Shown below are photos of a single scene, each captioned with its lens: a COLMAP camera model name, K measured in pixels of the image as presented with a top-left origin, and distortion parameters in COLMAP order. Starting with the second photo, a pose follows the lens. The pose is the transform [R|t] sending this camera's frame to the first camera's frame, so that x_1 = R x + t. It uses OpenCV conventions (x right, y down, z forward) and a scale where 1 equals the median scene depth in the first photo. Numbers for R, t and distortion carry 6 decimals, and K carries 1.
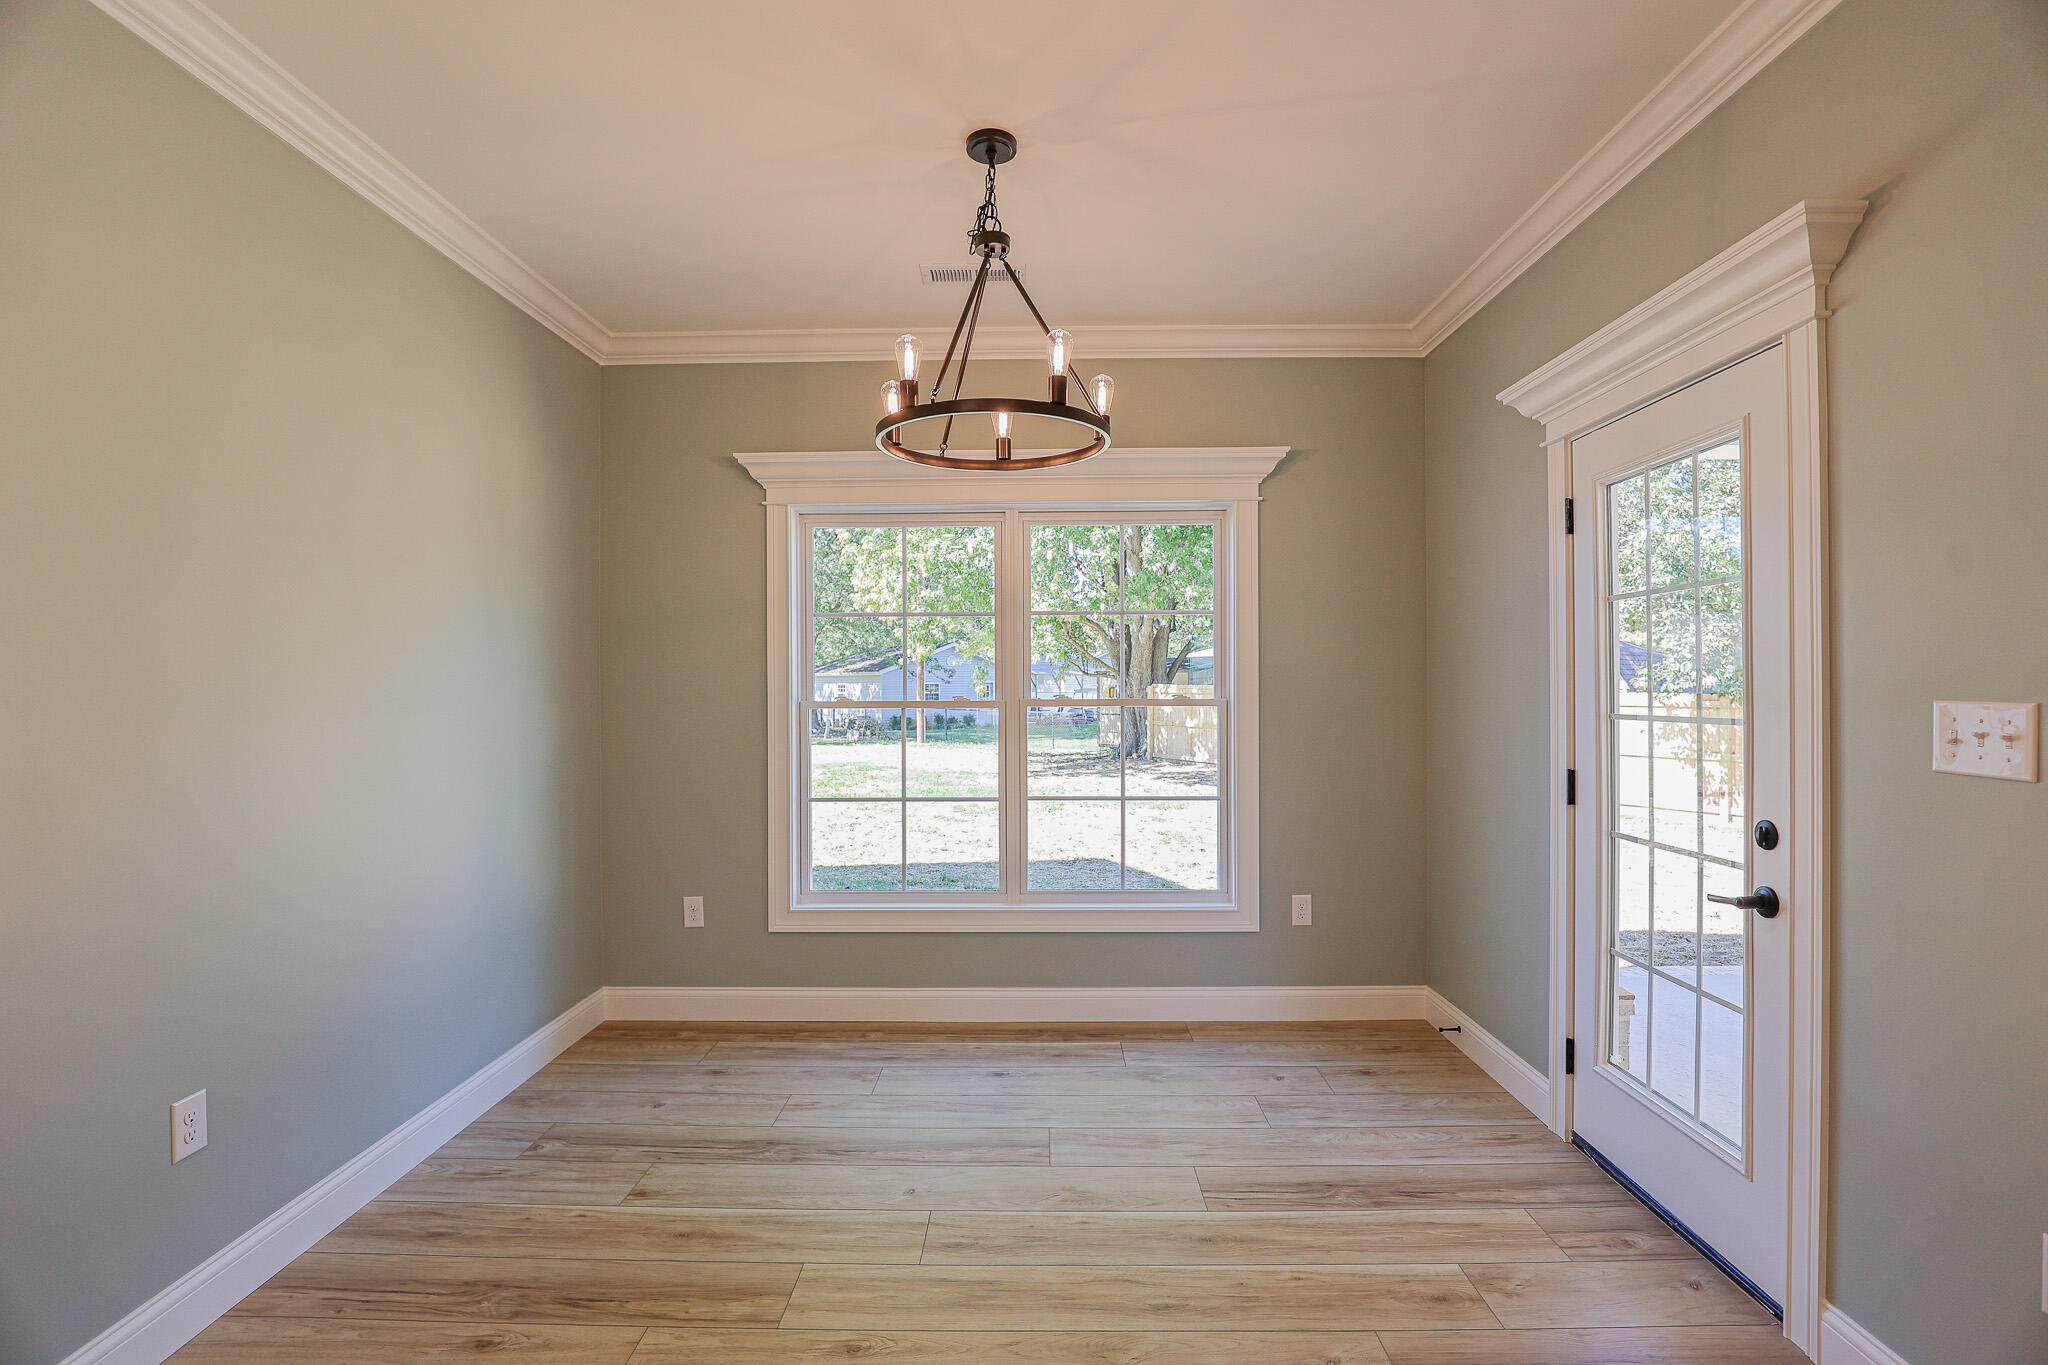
lens RADIAL K [[953.0, 0, 1018.5], [0, 953.0, 681.8], [0, 0, 1]] dist [-0.032161, 0.006392]
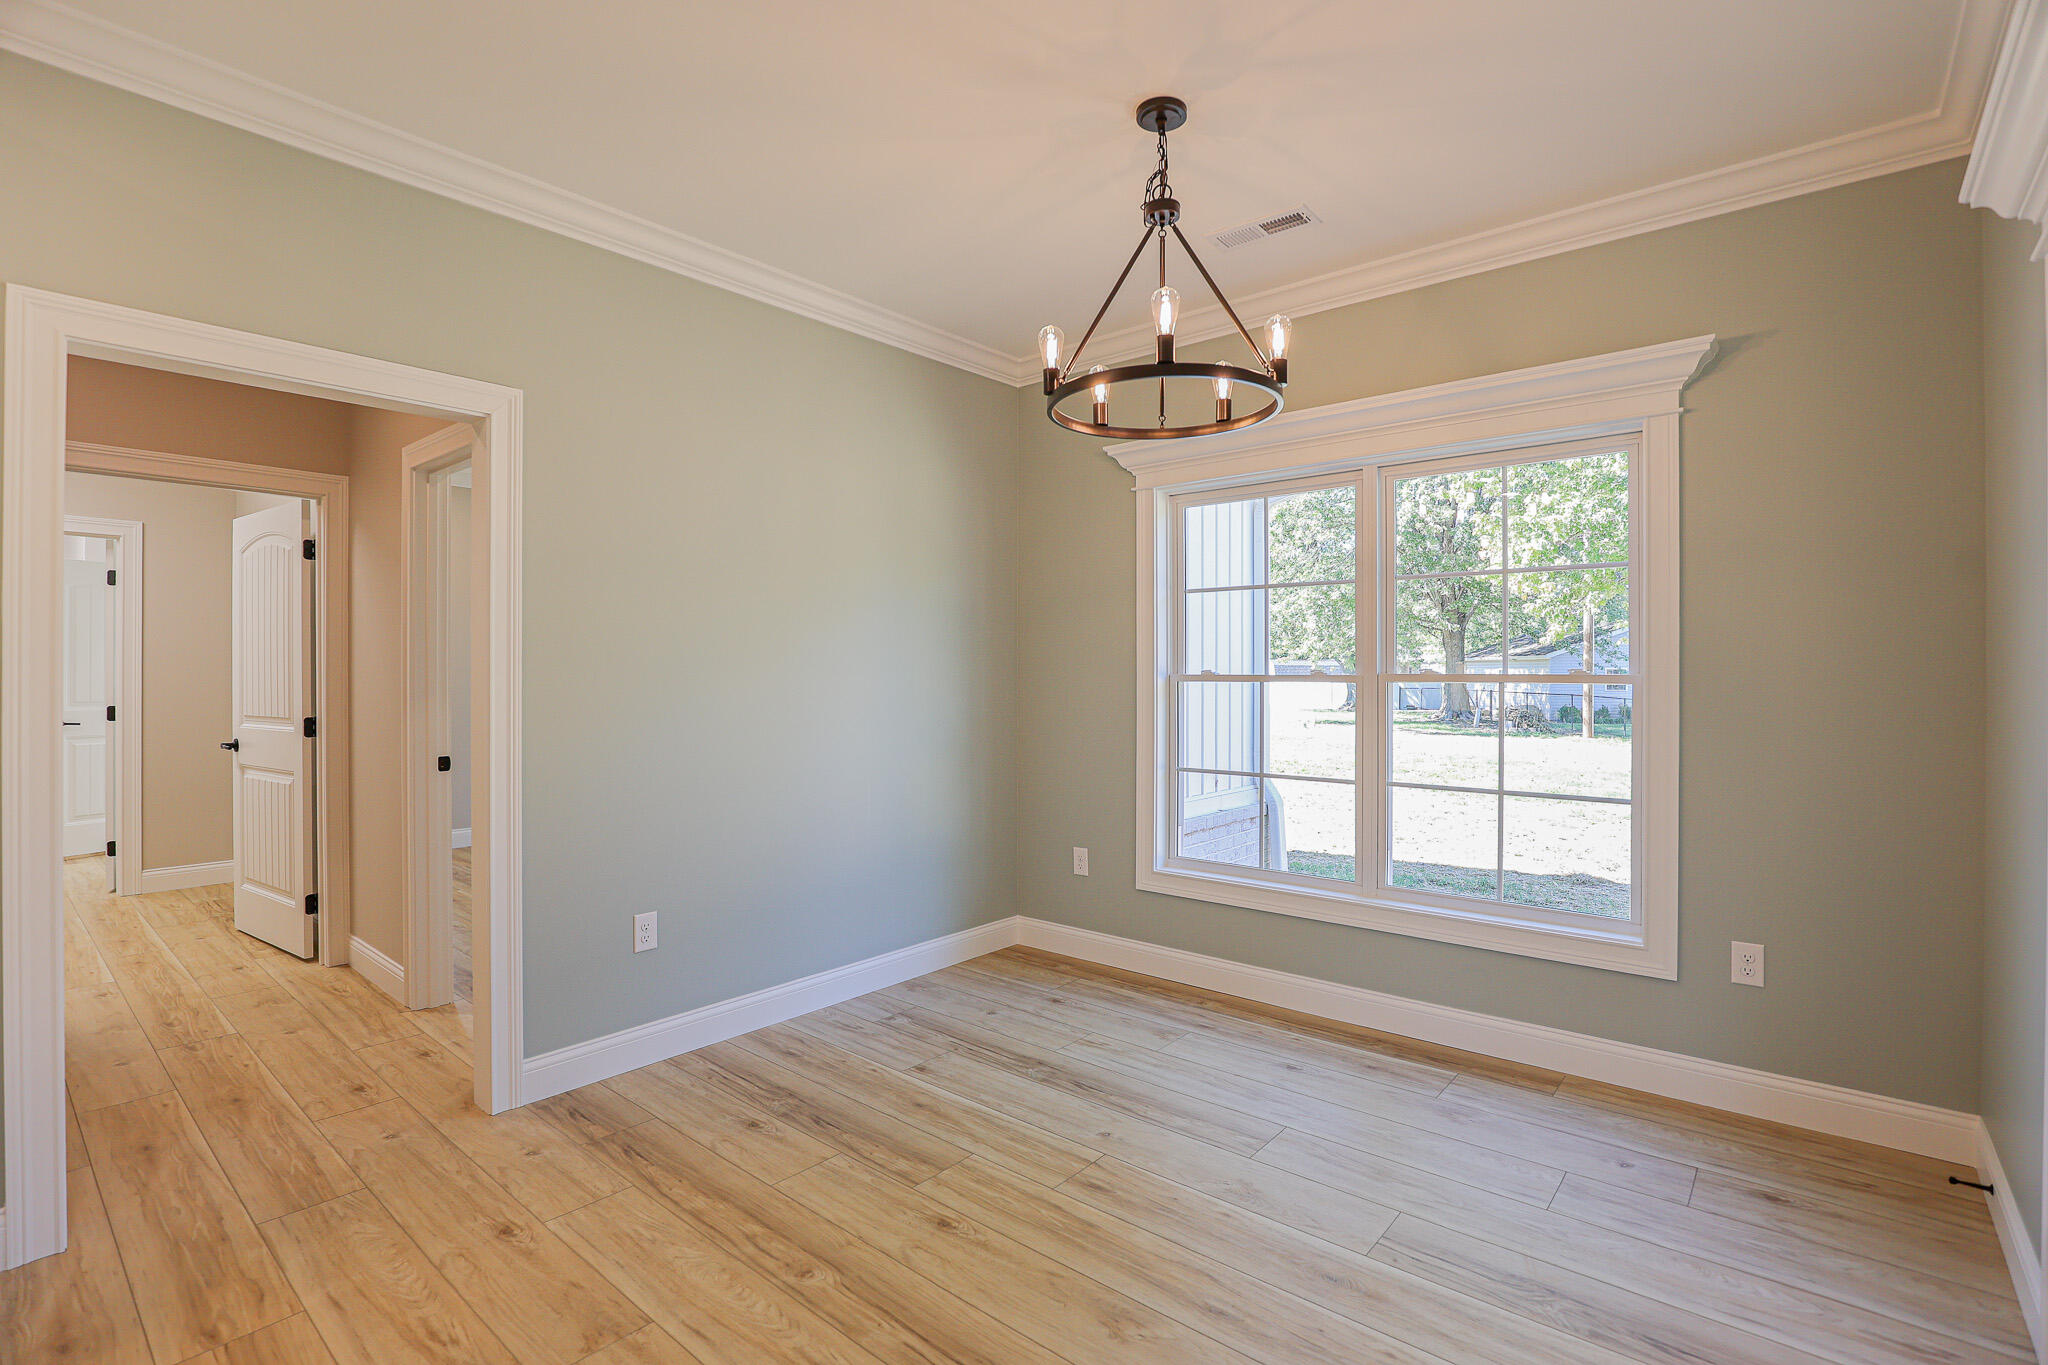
lens RADIAL K [[953.0, 0, 994.8], [0, 953.0, 666.3], [0, 0, 1]] dist [-0.032161, 0.006392]
pose [[0.768090, 0.002337, -0.640338, 0.374717], [-0.002898, 0.999996, 0.000174, 0.015815], [0.640335, 0.001722, 0.768094, 0.091173]]
